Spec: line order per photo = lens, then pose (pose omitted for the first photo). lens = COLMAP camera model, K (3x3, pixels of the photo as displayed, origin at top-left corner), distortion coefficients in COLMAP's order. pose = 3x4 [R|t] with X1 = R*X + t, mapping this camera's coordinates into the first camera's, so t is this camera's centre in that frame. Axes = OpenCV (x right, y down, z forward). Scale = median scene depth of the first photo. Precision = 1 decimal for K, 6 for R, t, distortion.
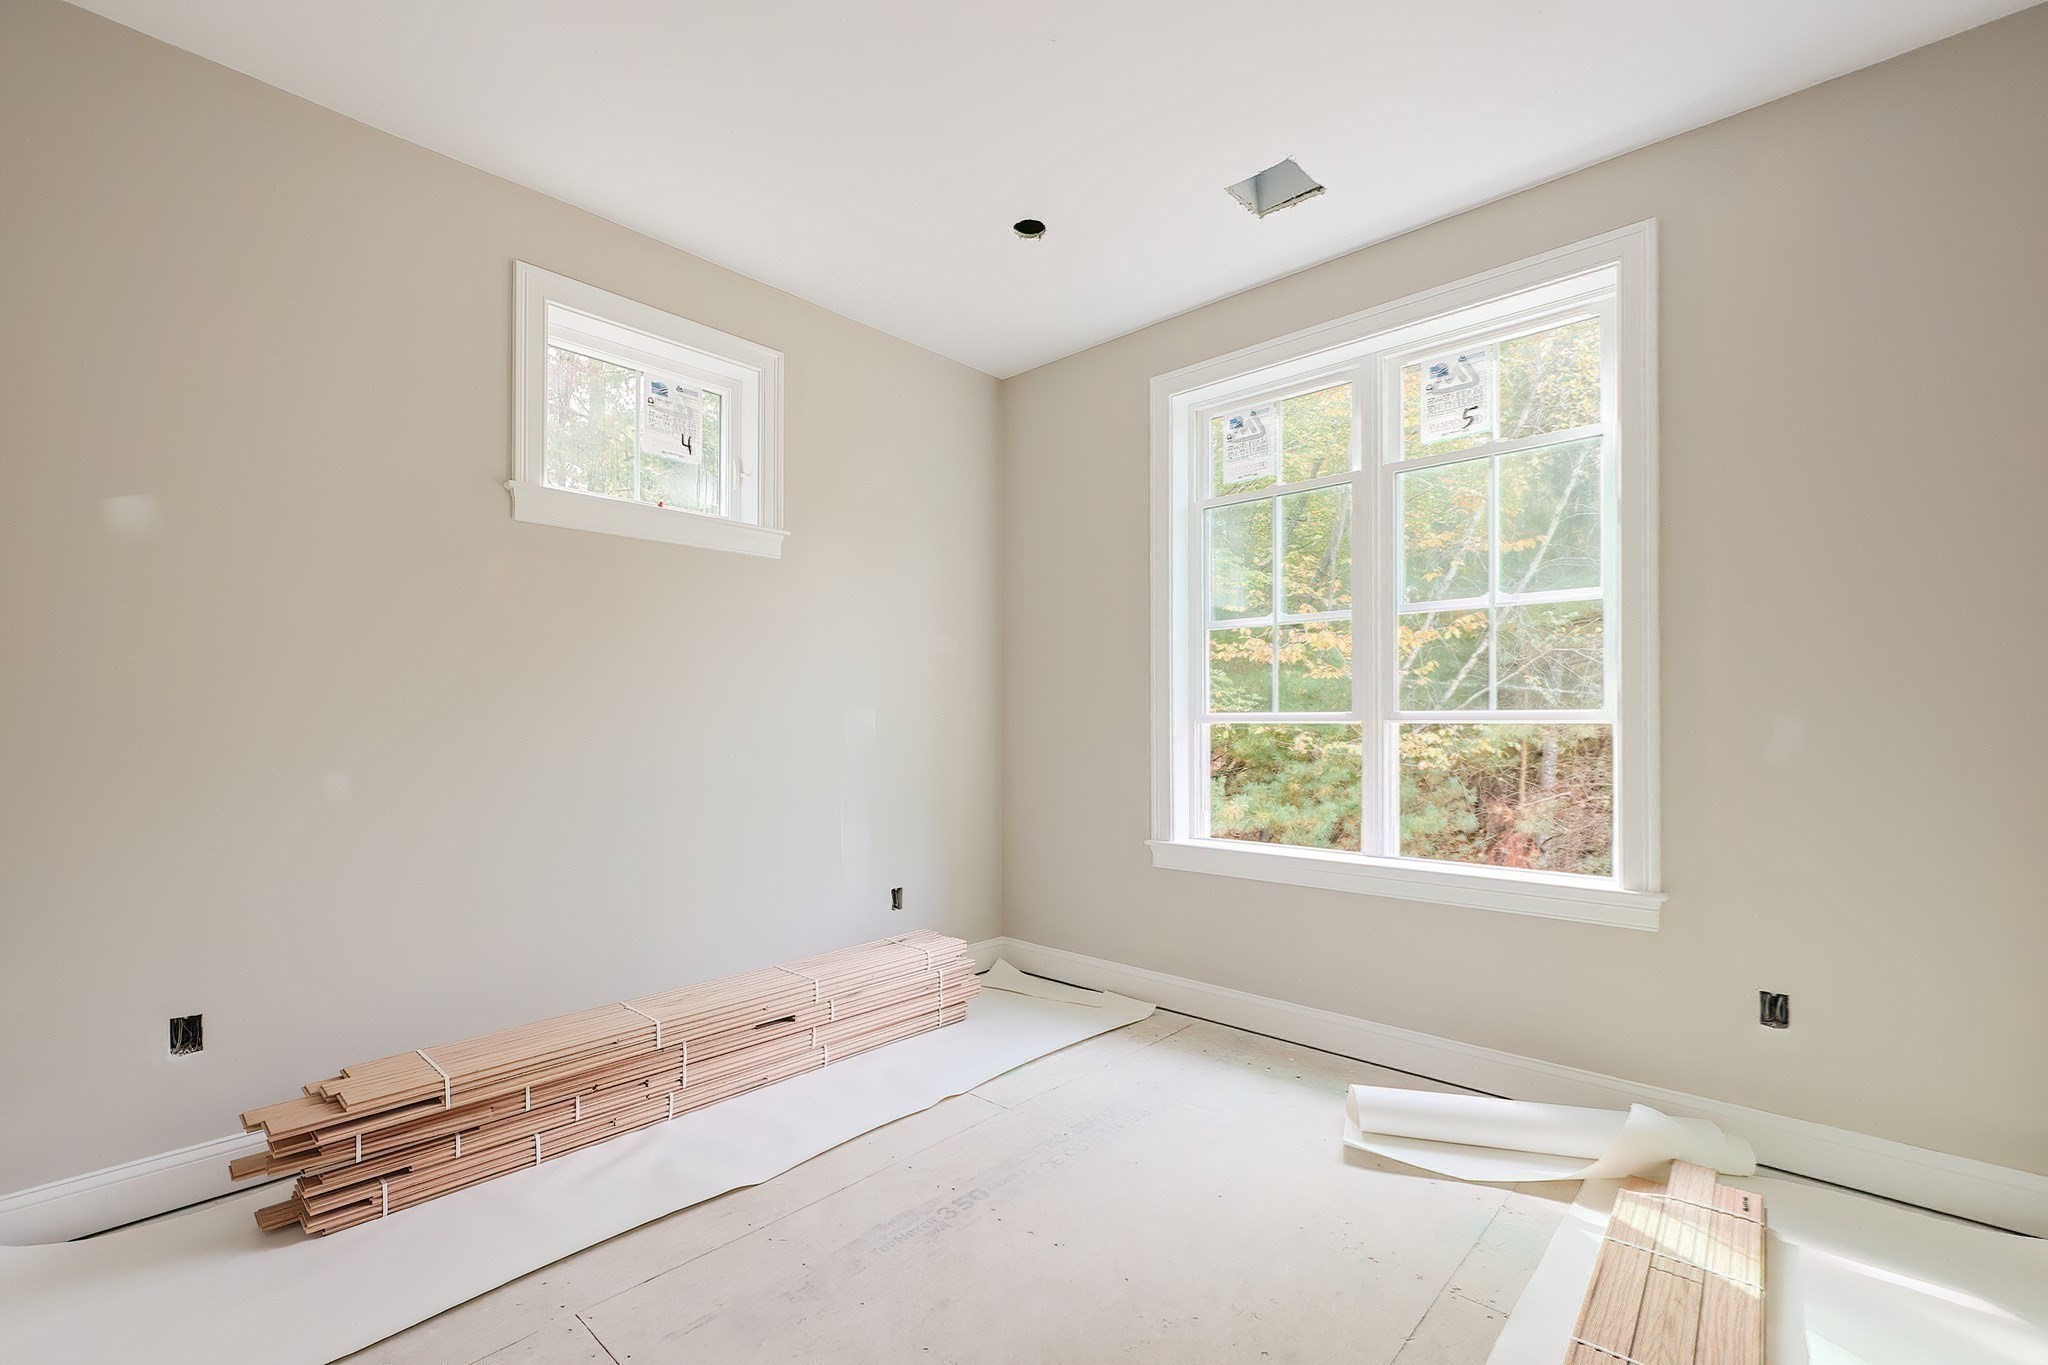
lens RADIAL K [[889.9, 0, 1028.1], [0, 889.9, 719.7], [0, 0, 1]] dist [0.002716, -0.001075]
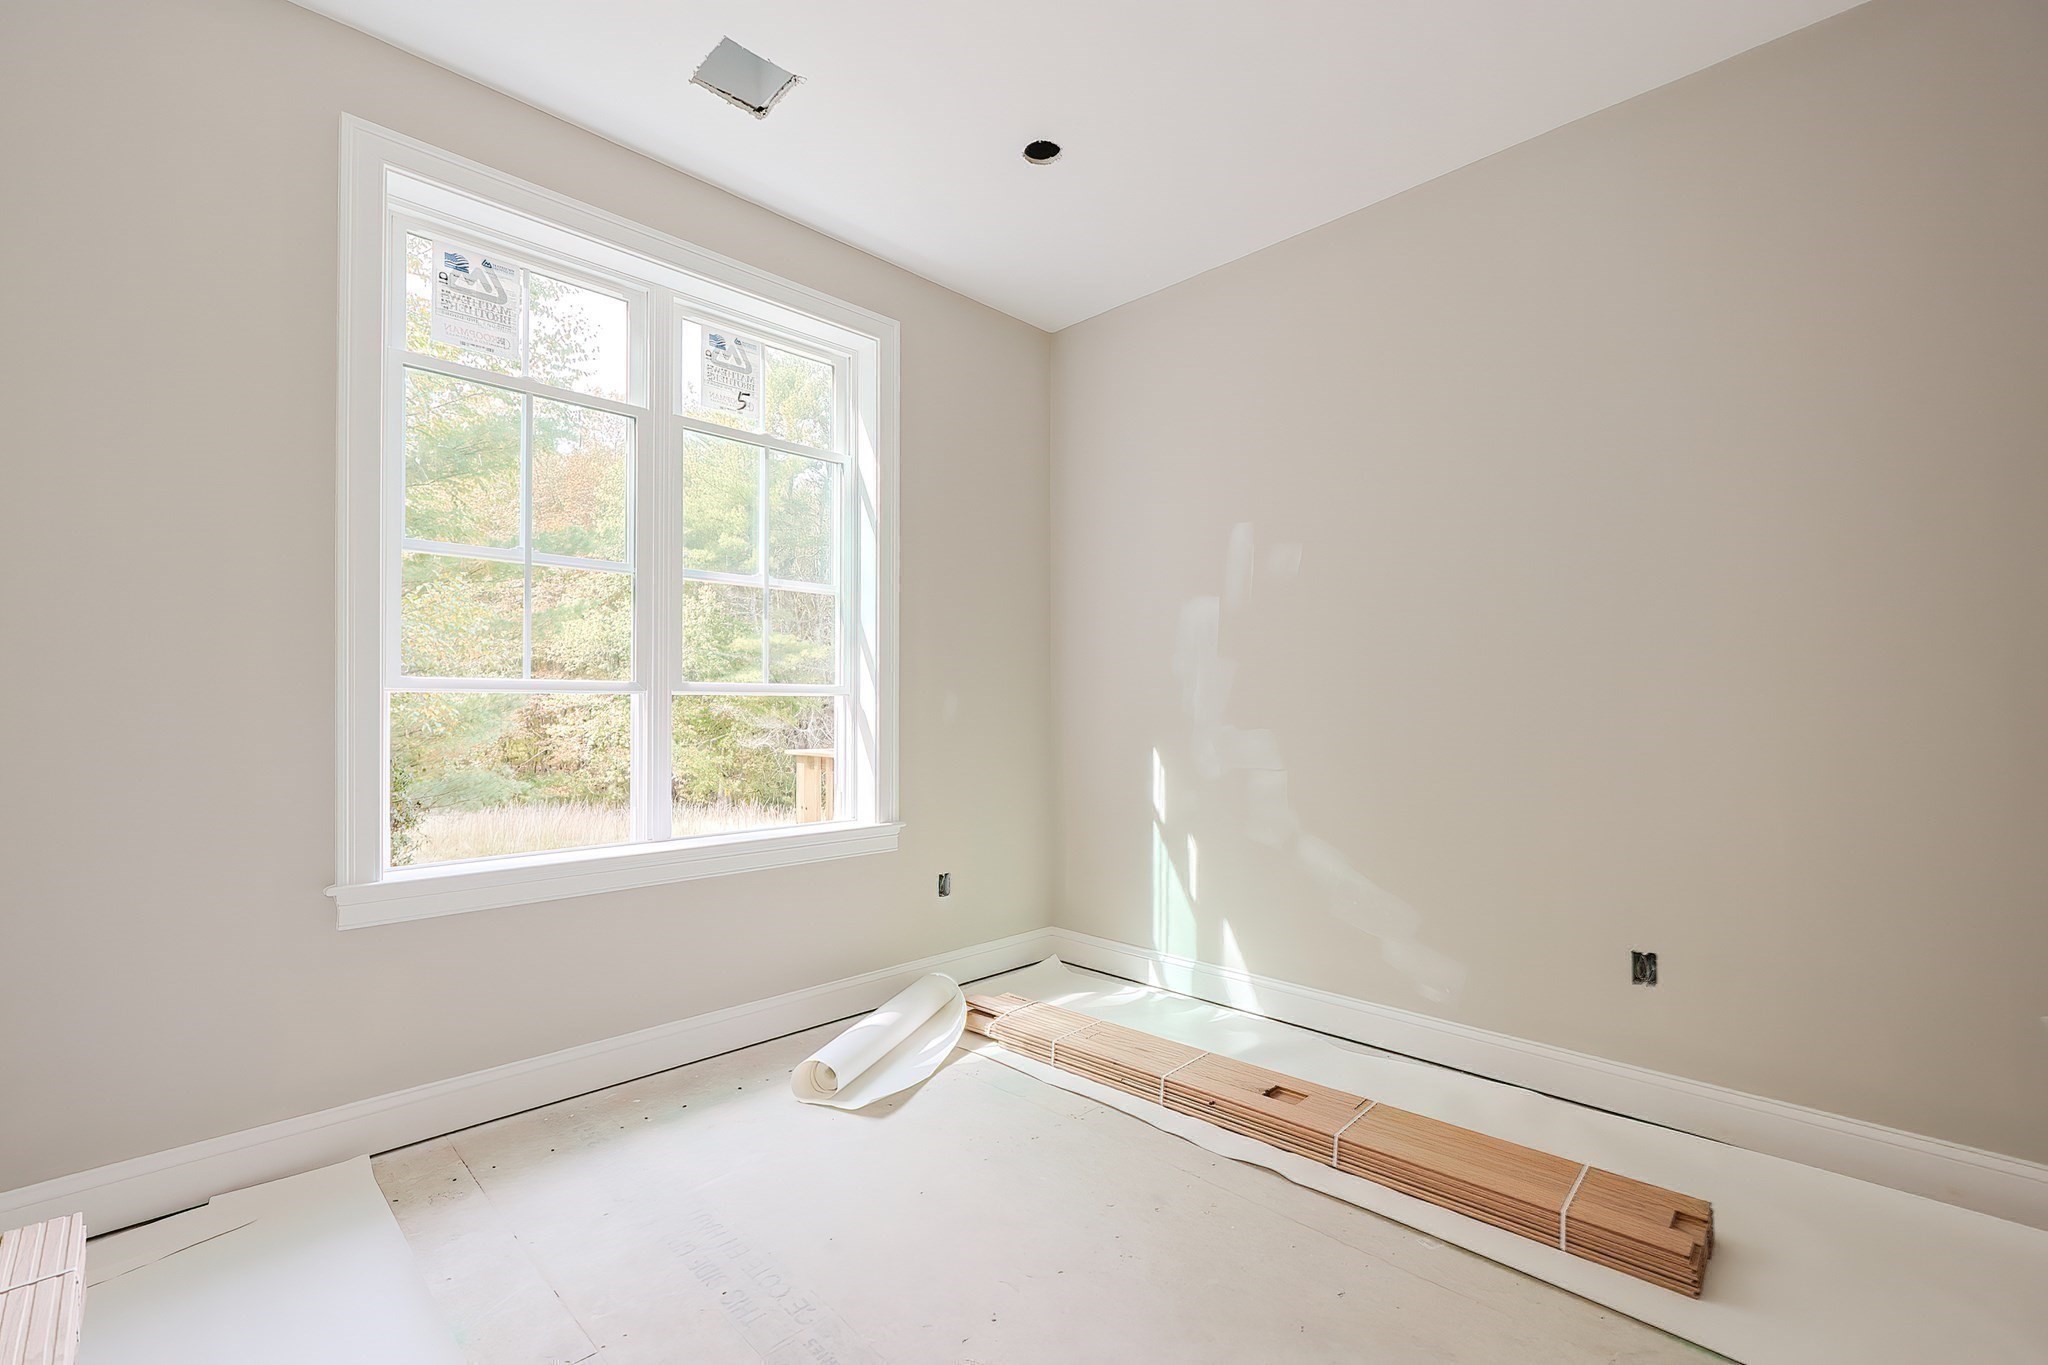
lens RADIAL K [[889.9, 0, 1014.8], [0, 889.9, 703.5], [0, 0, 1]] dist [0.002716, -0.001075]
pose [[0.052049, 0.007279, 0.998618, -0.580550], [-0.000964, 0.999973, -0.007239, 0.023254], [-0.998644, -0.000586, 0.052055, 0.693503]]
